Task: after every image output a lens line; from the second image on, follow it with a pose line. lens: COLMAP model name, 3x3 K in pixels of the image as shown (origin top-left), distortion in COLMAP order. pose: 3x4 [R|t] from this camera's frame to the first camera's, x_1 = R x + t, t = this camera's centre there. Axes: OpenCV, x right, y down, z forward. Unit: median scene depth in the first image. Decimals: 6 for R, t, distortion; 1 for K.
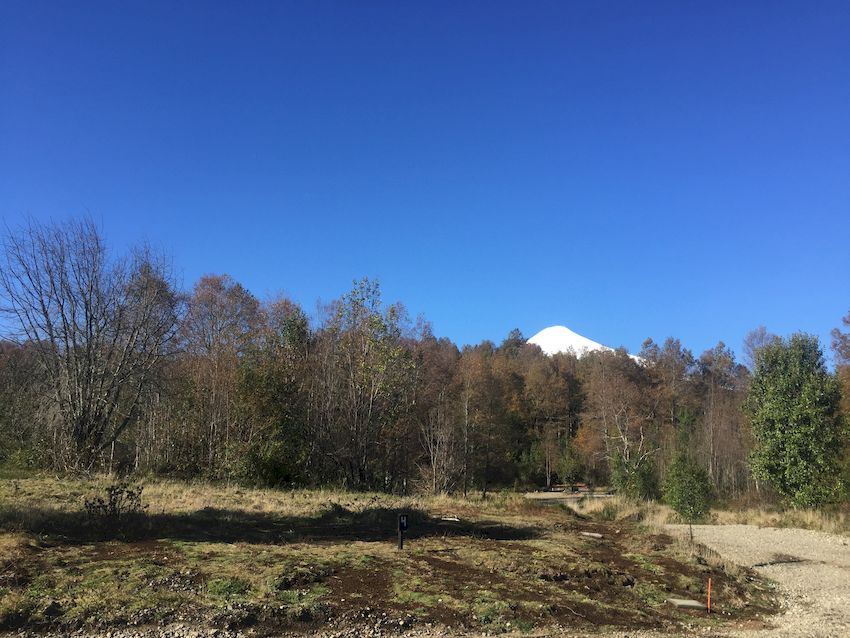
lens RADIAL K [[742.7, 0, 395.3], [0, 742.7, 337.6], [0, 0, 1]] dist [0.058947, -0.053647]
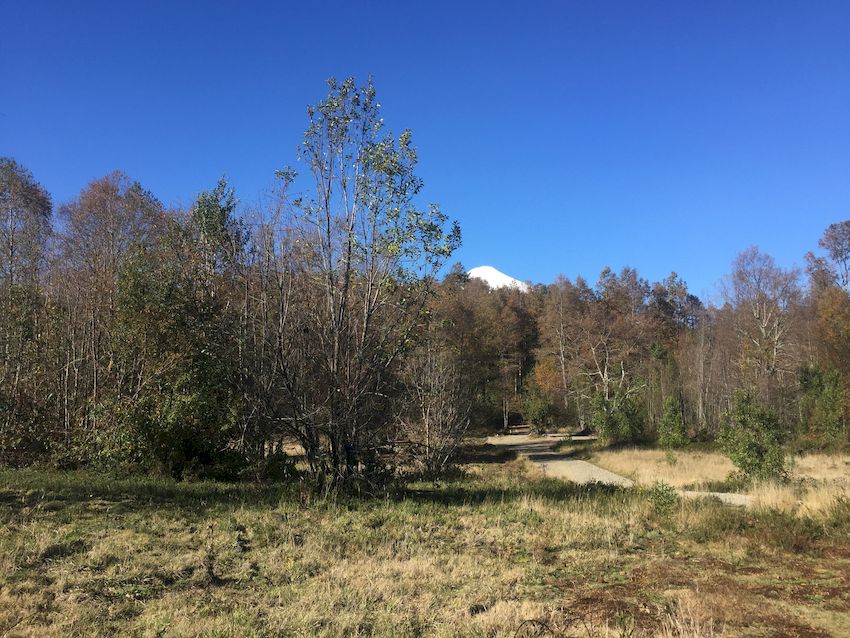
lens RADIAL K [[742.7, 0, 425.2], [0, 742.7, 319.5], [0, 0, 1]] dist [0.058947, -0.053647]
pose [[0.990599, -0.014191, 0.136057, -0.015609], [0.006744, 0.998462, 0.055037, 0.014979], [-0.136629, -0.053602, 0.989171, 0.119073]]
